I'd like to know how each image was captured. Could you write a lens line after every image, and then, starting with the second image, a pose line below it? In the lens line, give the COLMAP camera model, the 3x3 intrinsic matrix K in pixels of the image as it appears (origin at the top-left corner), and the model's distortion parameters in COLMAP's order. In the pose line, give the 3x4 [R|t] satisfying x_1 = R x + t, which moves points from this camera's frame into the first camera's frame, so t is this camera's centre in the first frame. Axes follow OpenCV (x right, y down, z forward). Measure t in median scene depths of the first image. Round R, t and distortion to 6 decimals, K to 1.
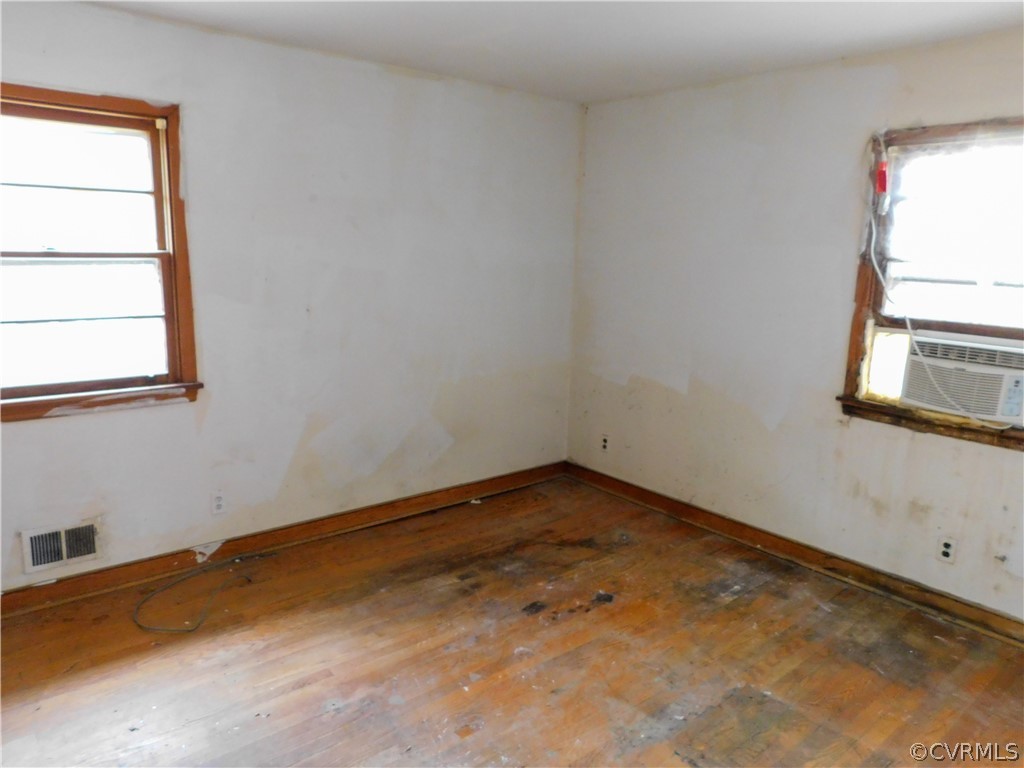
lens RADIAL K [[710.0, 0, 504.5], [0, 710.0, 385.4], [0, 0, 1]] dist [-0.077918, 0.067130]
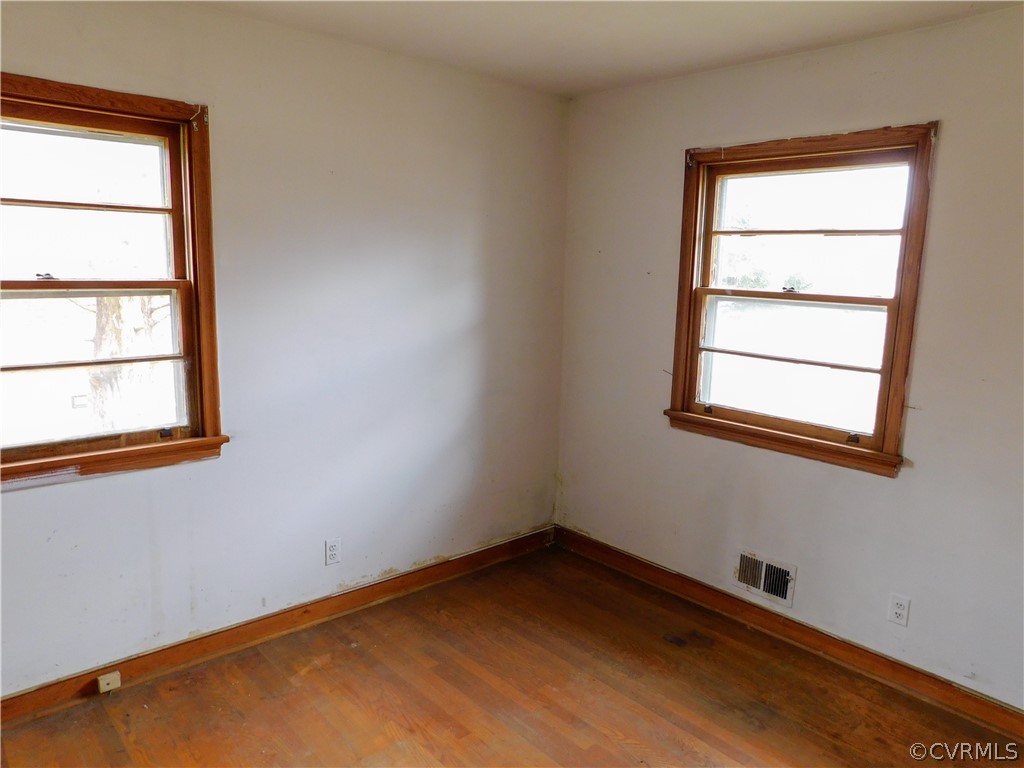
lens RADIAL K [[710.0, 0, 504.5], [0, 710.0, 385.4], [0, 0, 1]] dist [-0.077918, 0.067130]
pose [[0.042449, 0.140218, -0.989210, 0.350954], [-0.223167, 0.966418, 0.127411, -0.088103], [0.973856, 0.215350, 0.072316, 0.488520]]
